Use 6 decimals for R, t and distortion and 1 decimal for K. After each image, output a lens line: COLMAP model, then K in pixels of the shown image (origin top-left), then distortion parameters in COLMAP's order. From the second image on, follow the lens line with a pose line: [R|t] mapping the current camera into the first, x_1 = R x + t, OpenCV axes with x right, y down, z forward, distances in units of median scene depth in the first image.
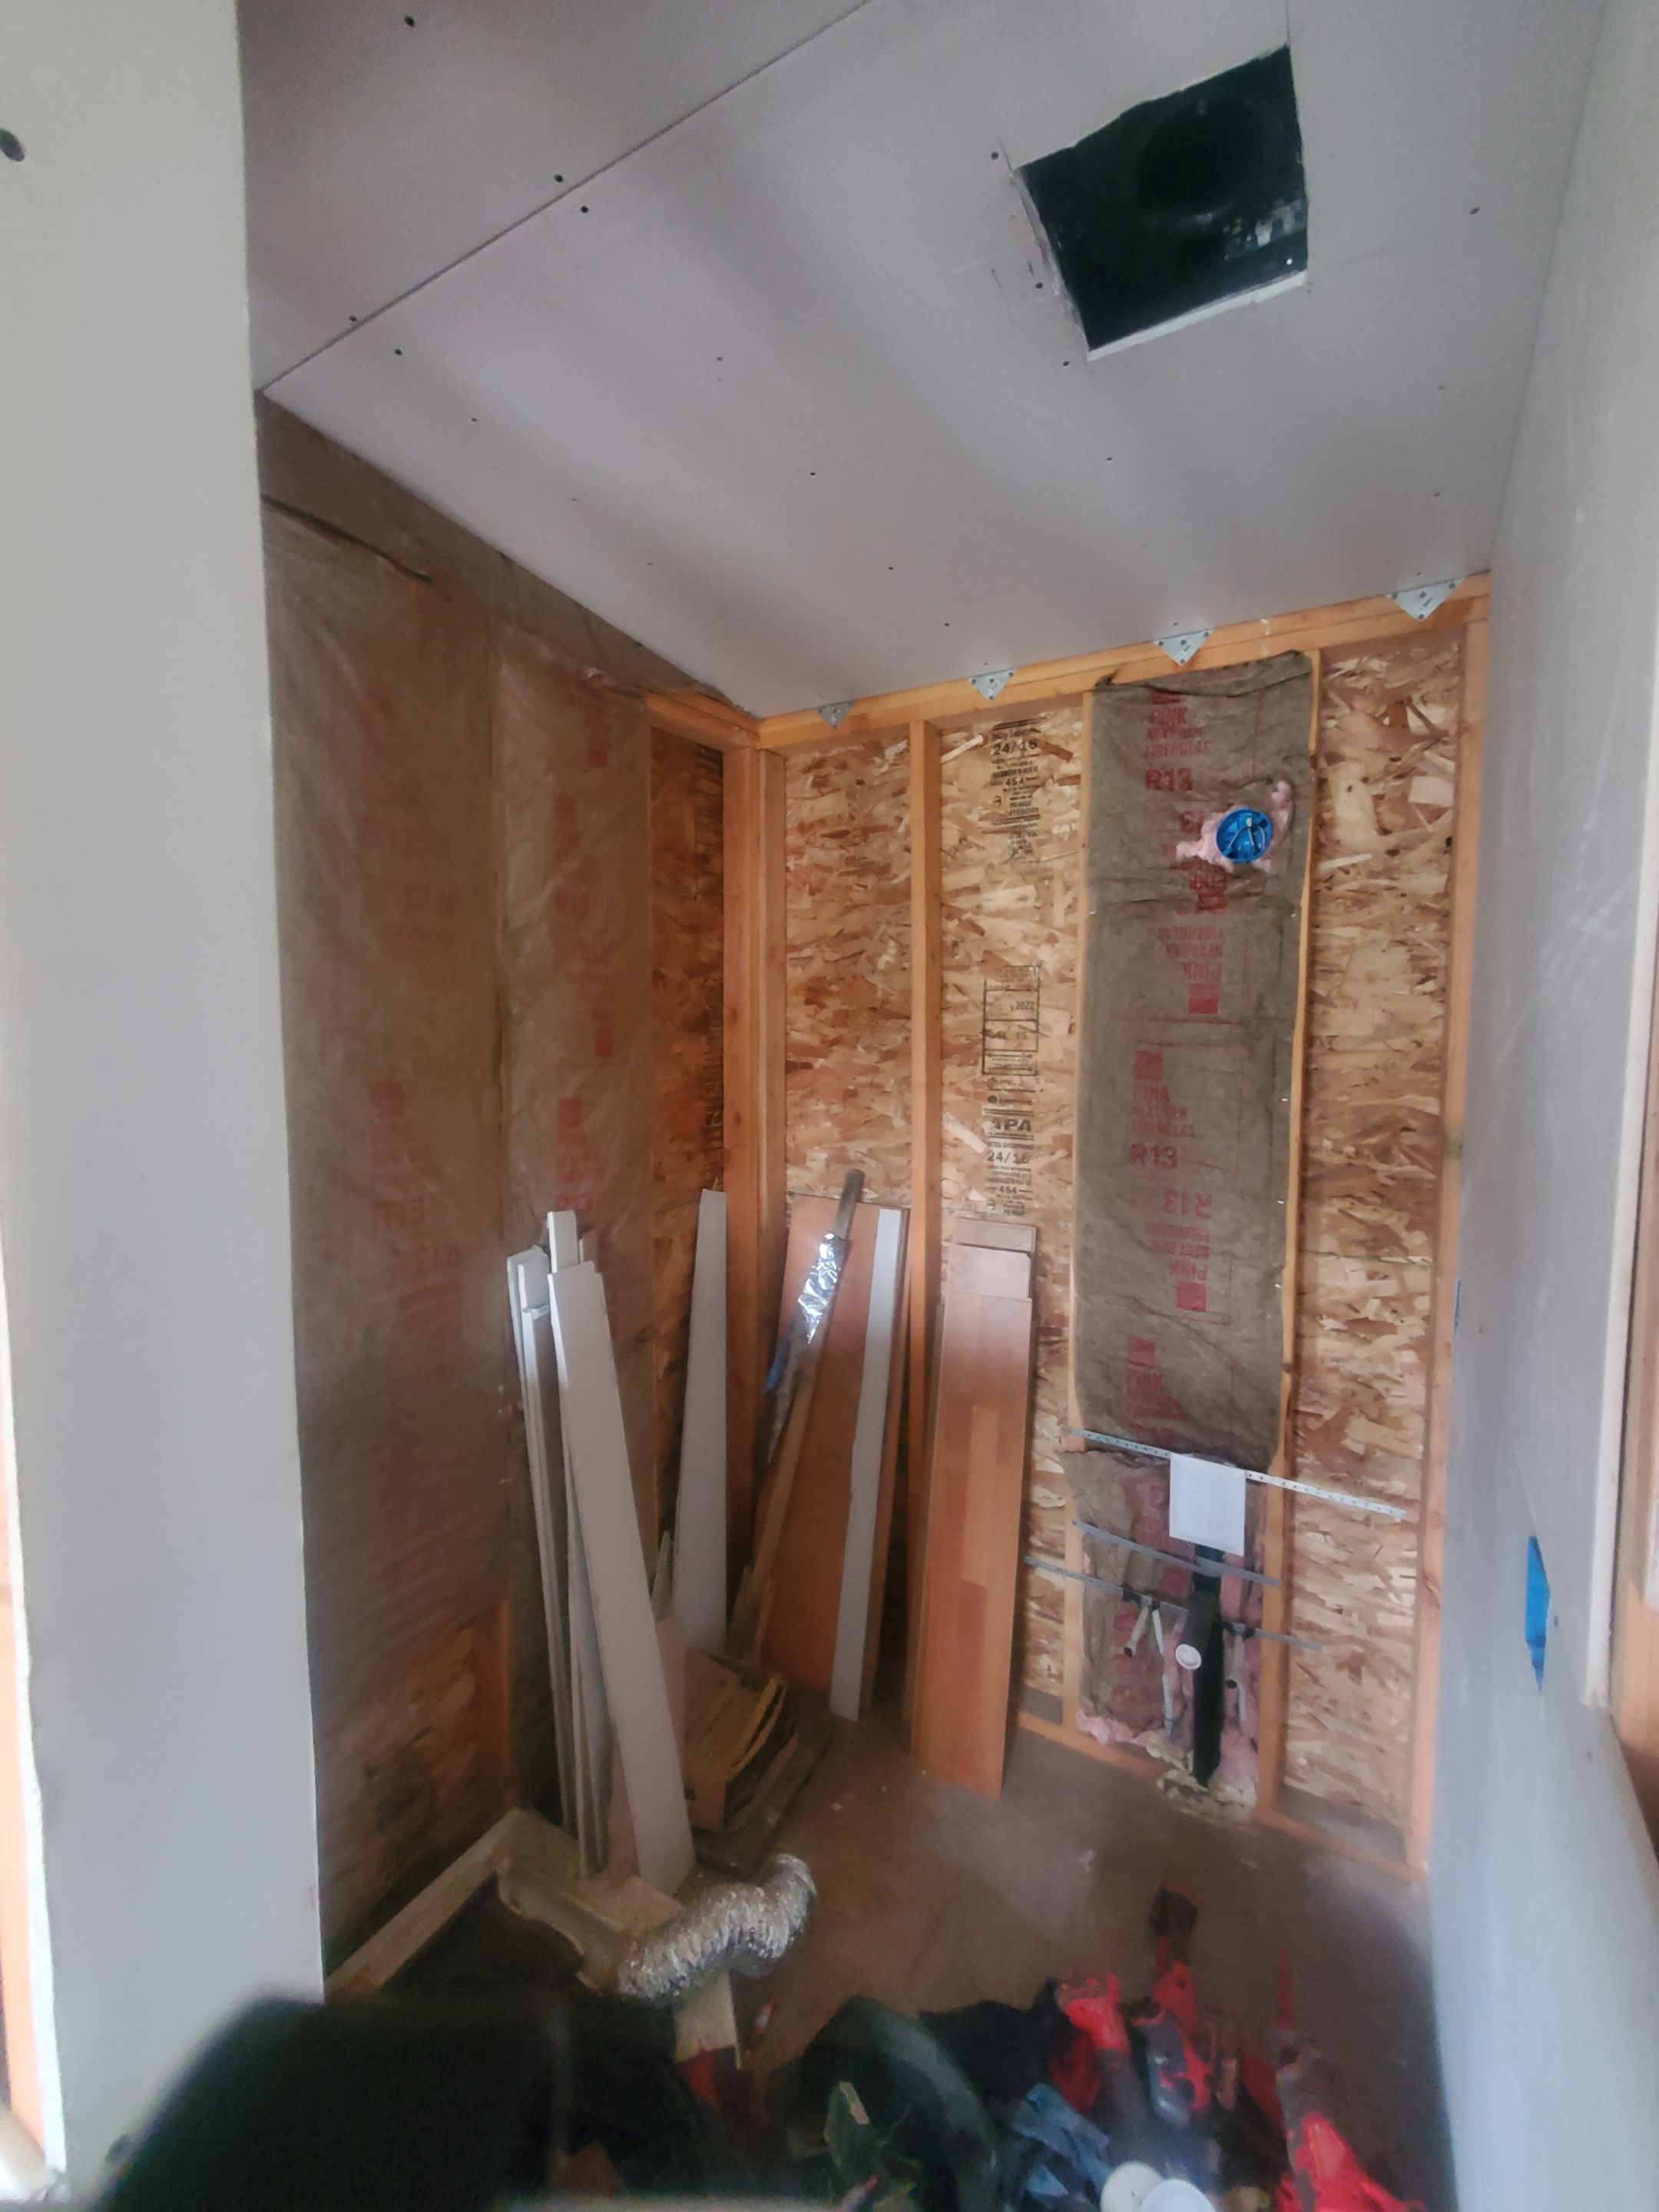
lens RADIAL K [[910.1, 0, 840.9], [0, 910.1, 1092.7], [0, 0, 1]] dist [-0.003167, -0.000437]
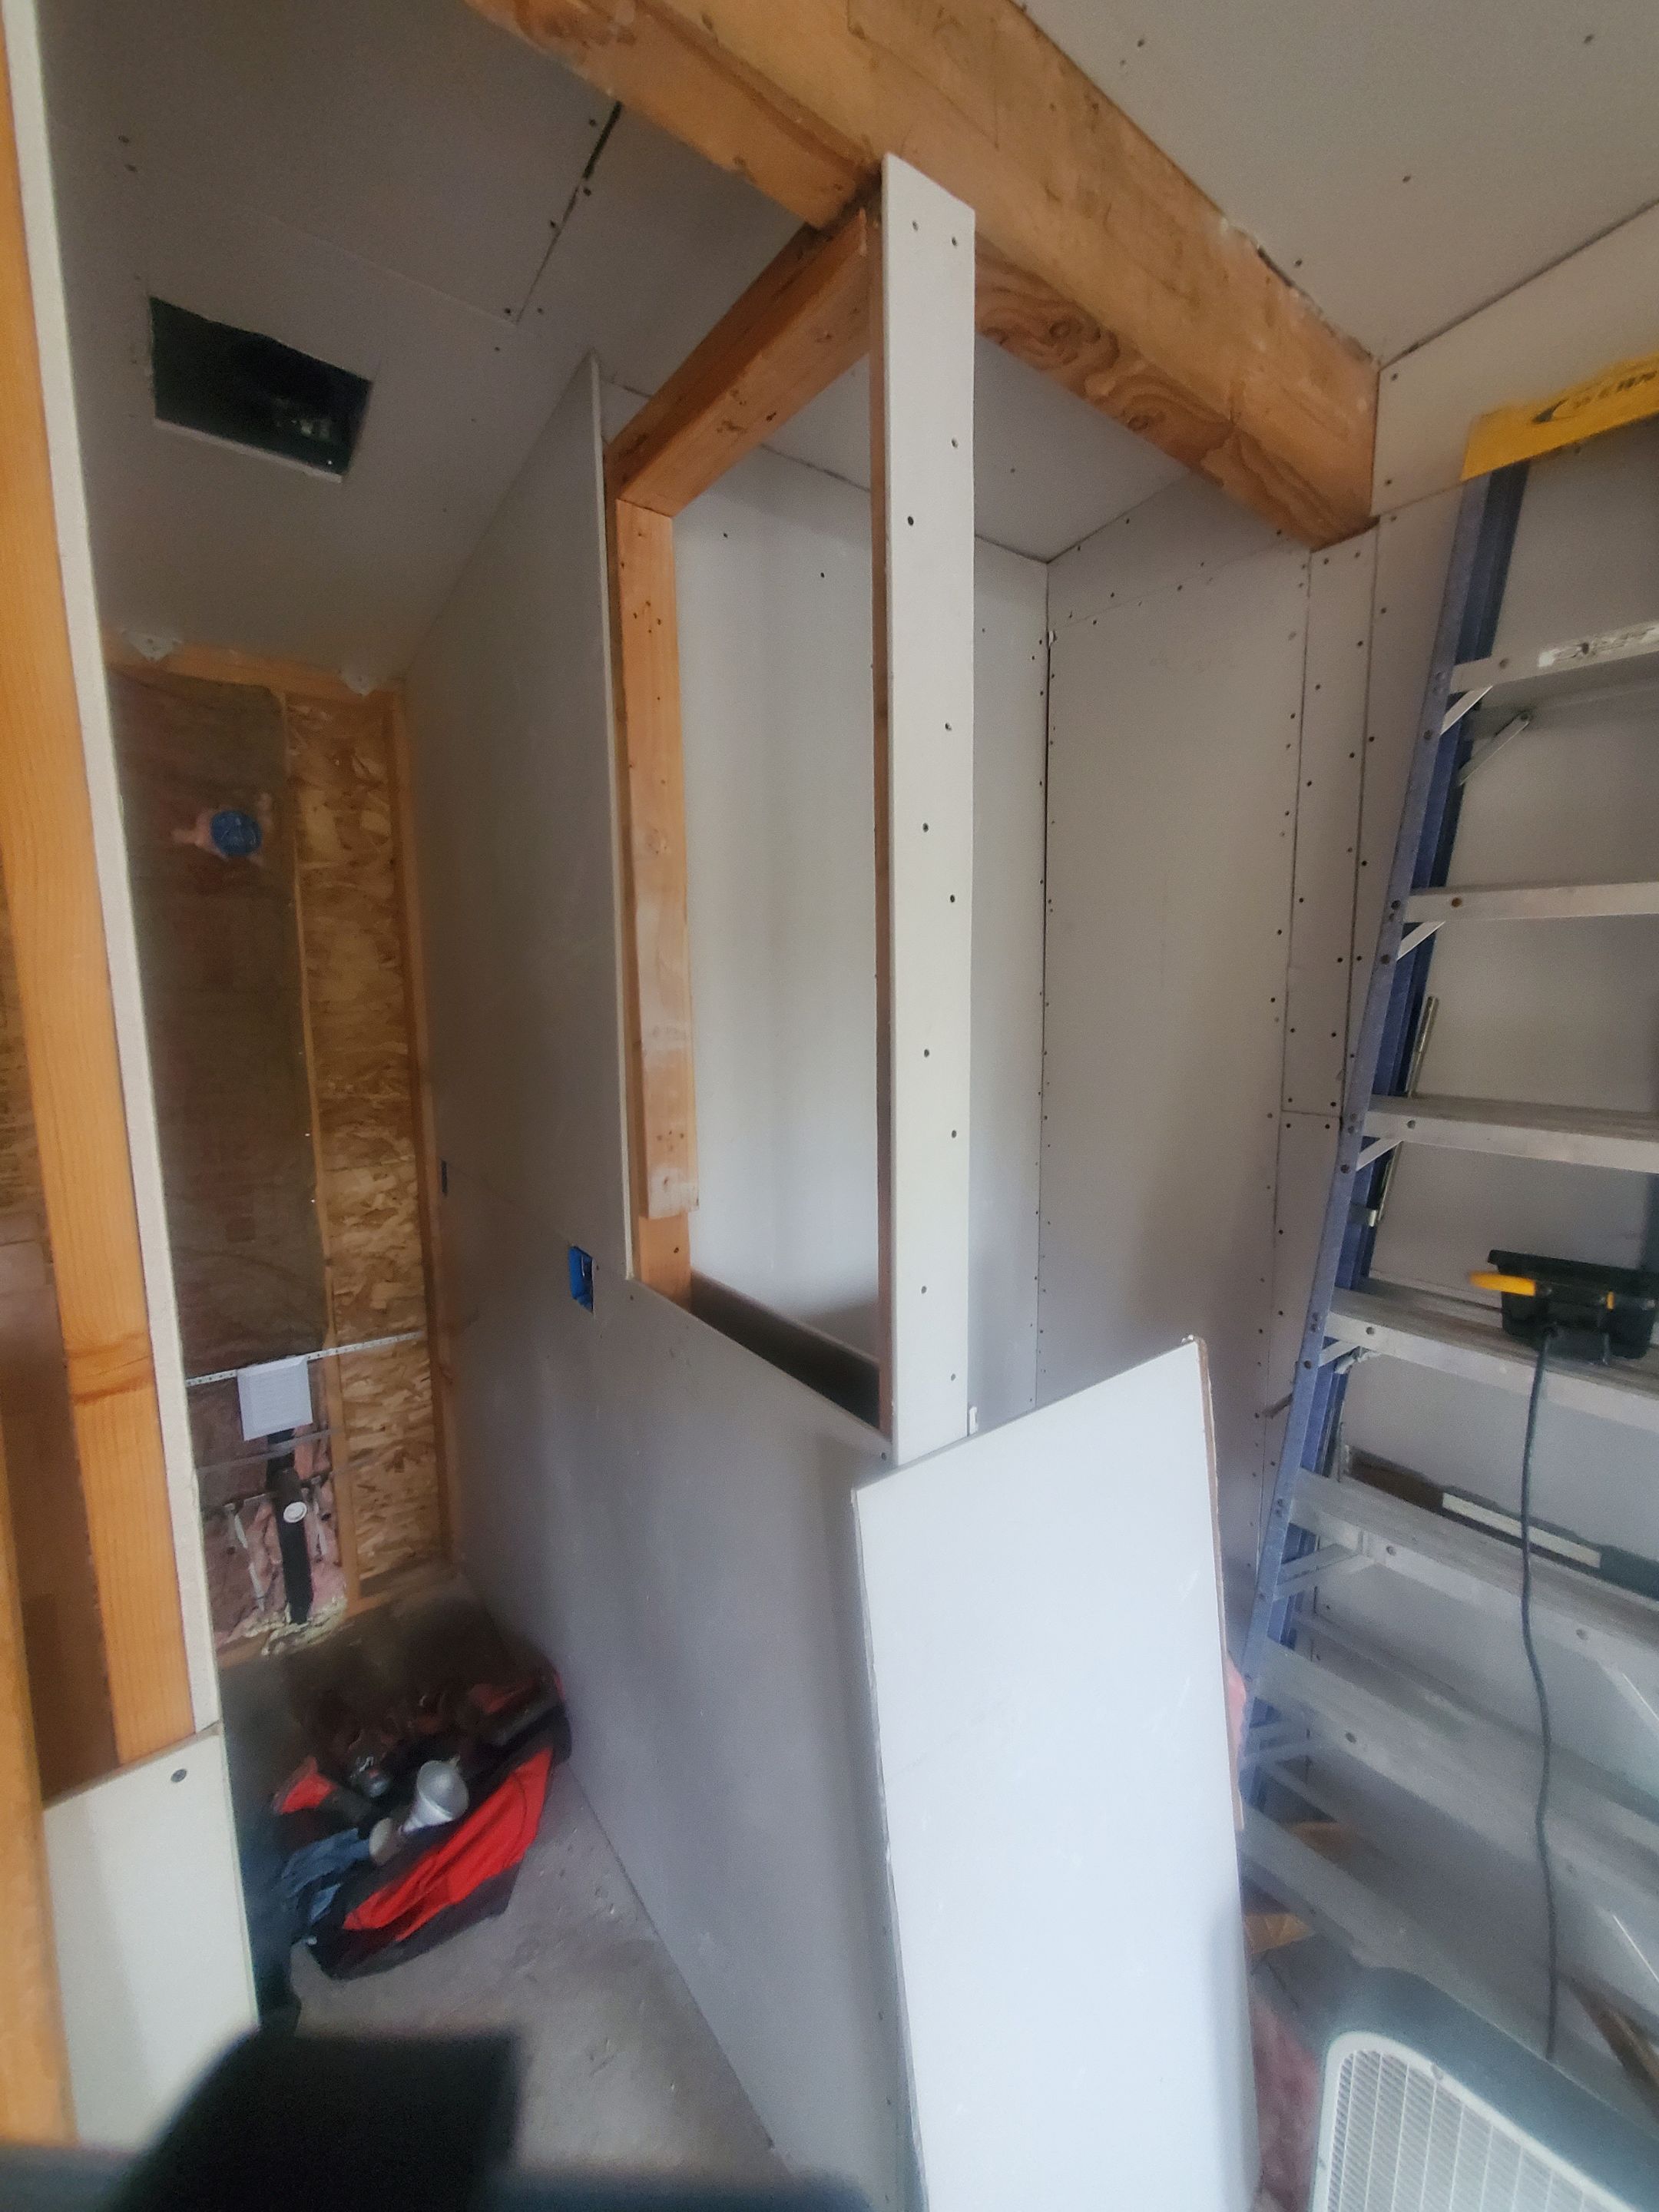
lens RADIAL K [[868.9, 0, 824.0], [0, 868.9, 1094.7], [0, 0, 1]] dist [-0.001983, -0.000281]
pose [[0.377515, -0.123003, 0.917798, -0.338680], [0.078406, 0.991825, 0.100674, 0.000575], [-0.922678, 0.033955, 0.384073, -0.120697]]
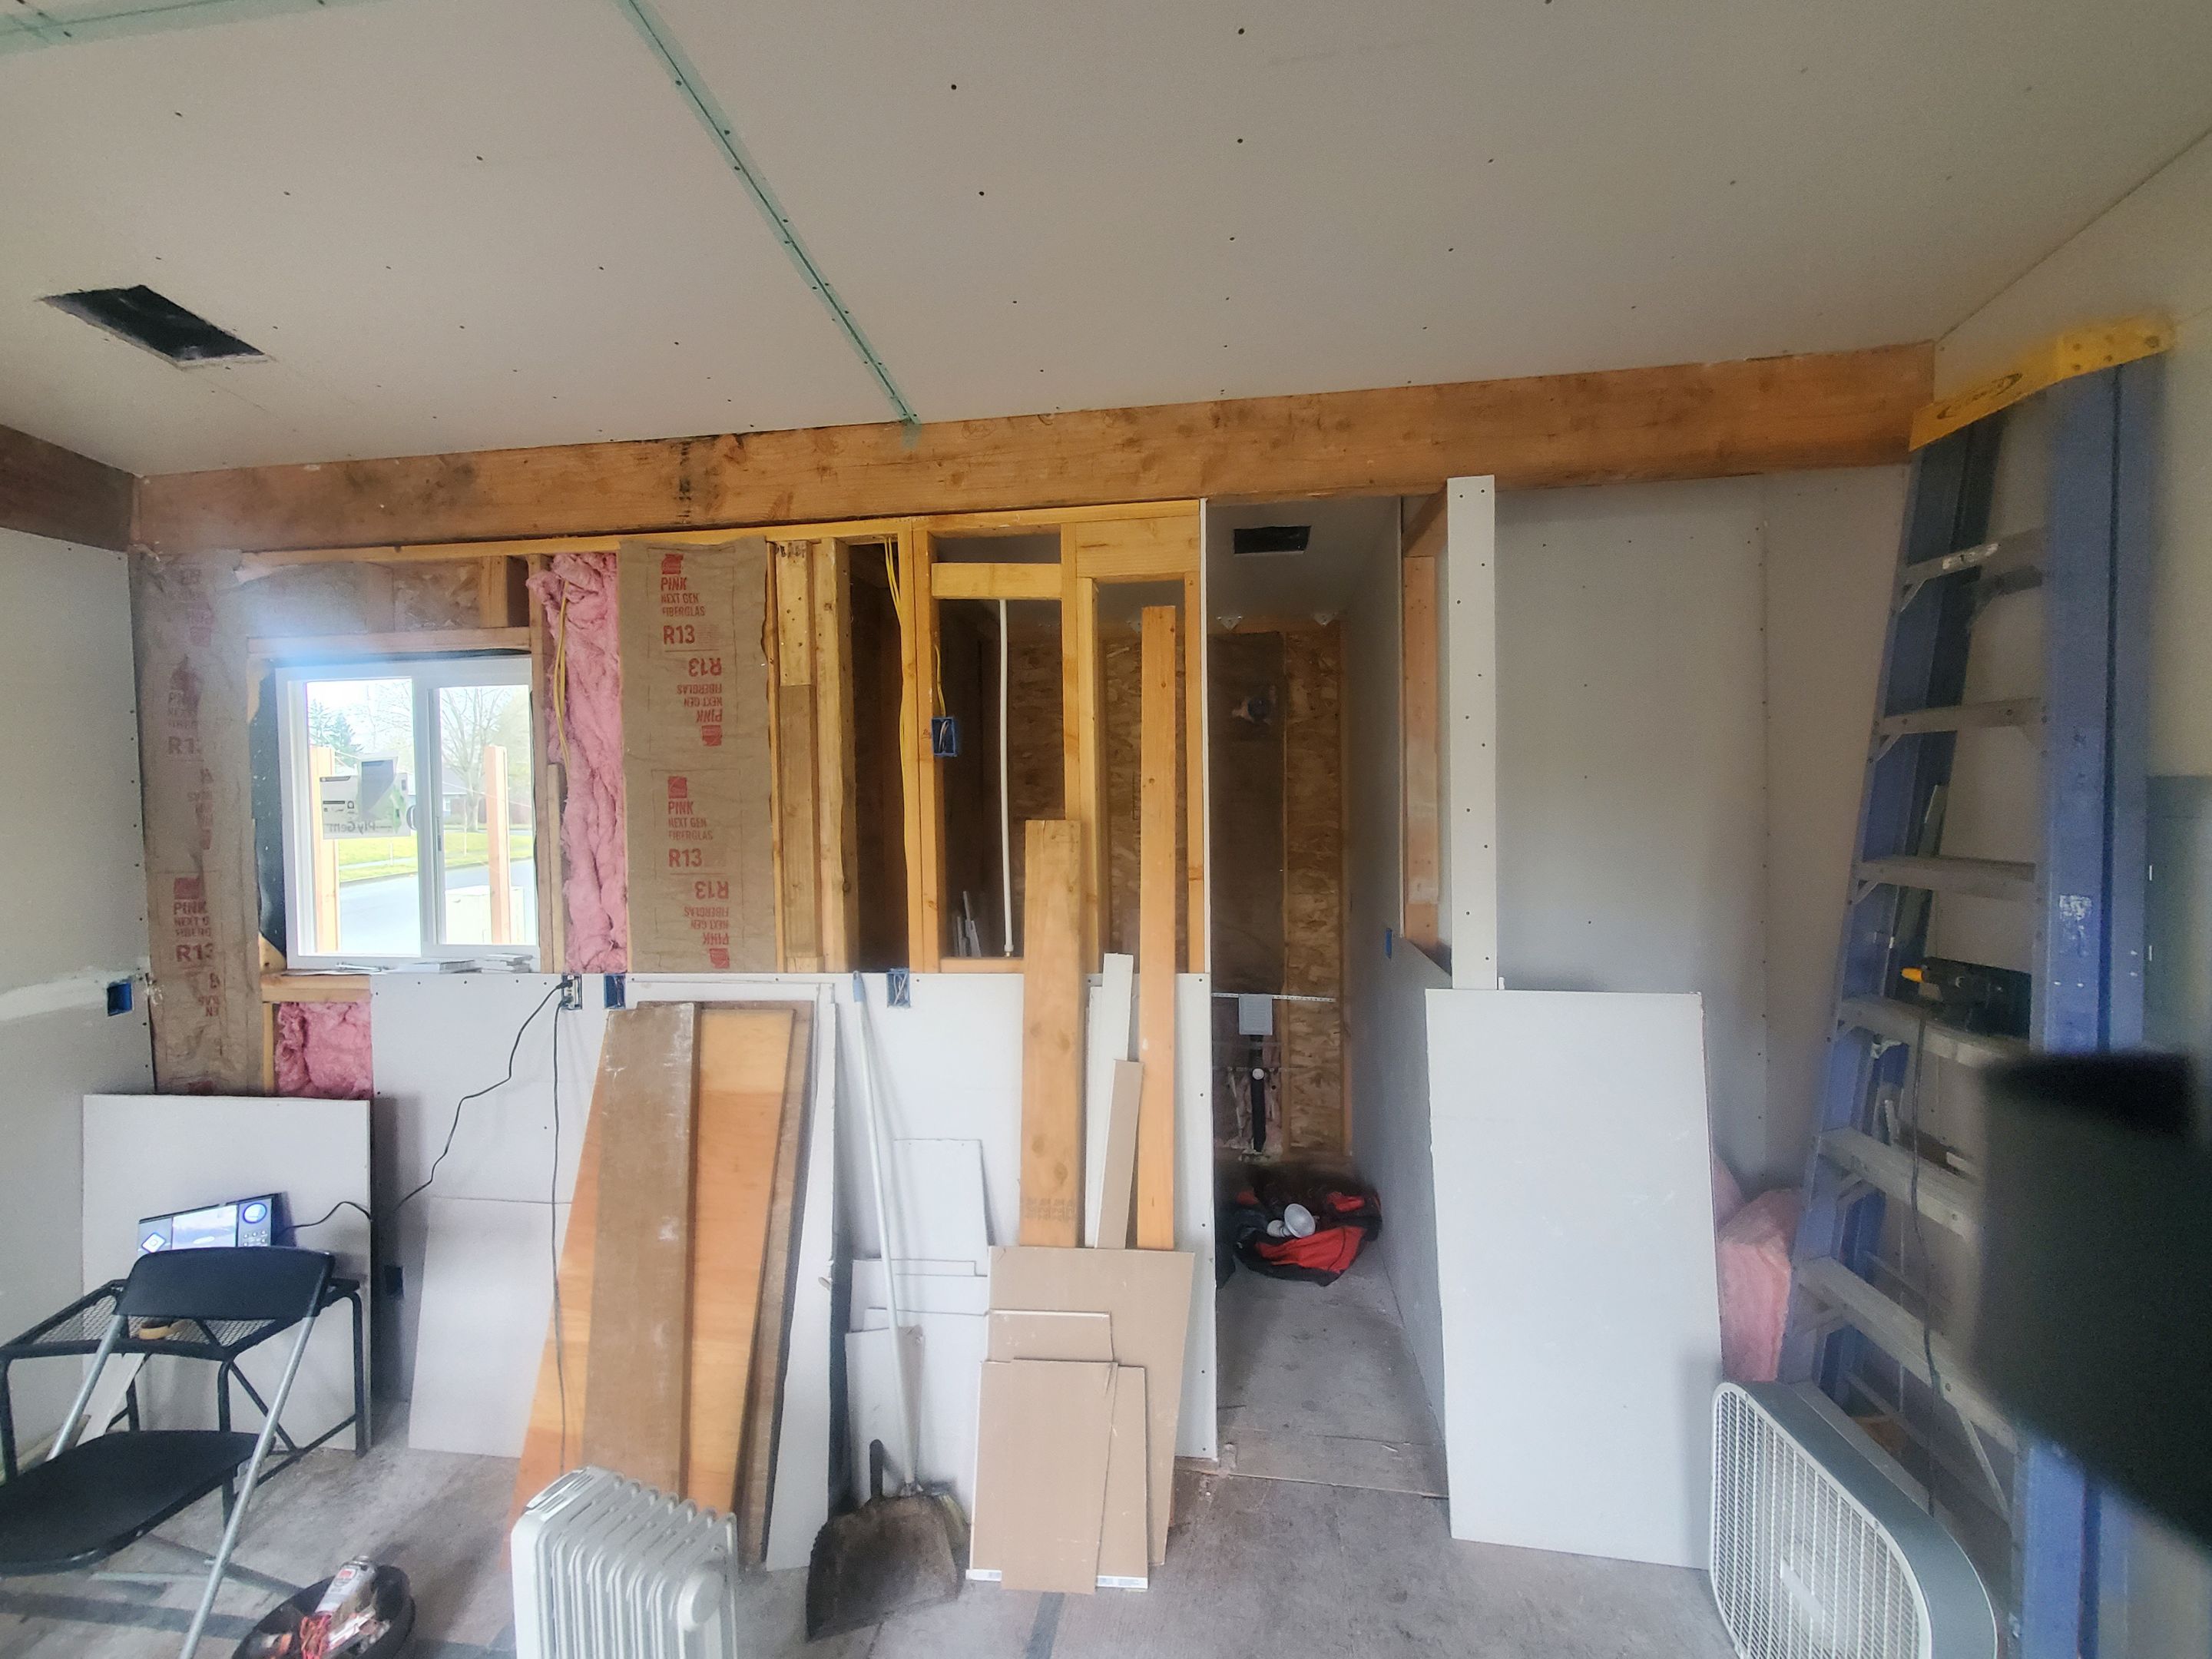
lens RADIAL K [[868.9, 0, 1106.0], [0, 868.9, 829.5], [0, 0, 1]] dist [-0.001983, -0.000281]
pose [[0.924372, -0.029509, 0.380349, -0.725980], [0.044451, 0.998544, -0.030559, 0.065818], [-0.378894, 0.045155, 0.924338, -0.821863]]
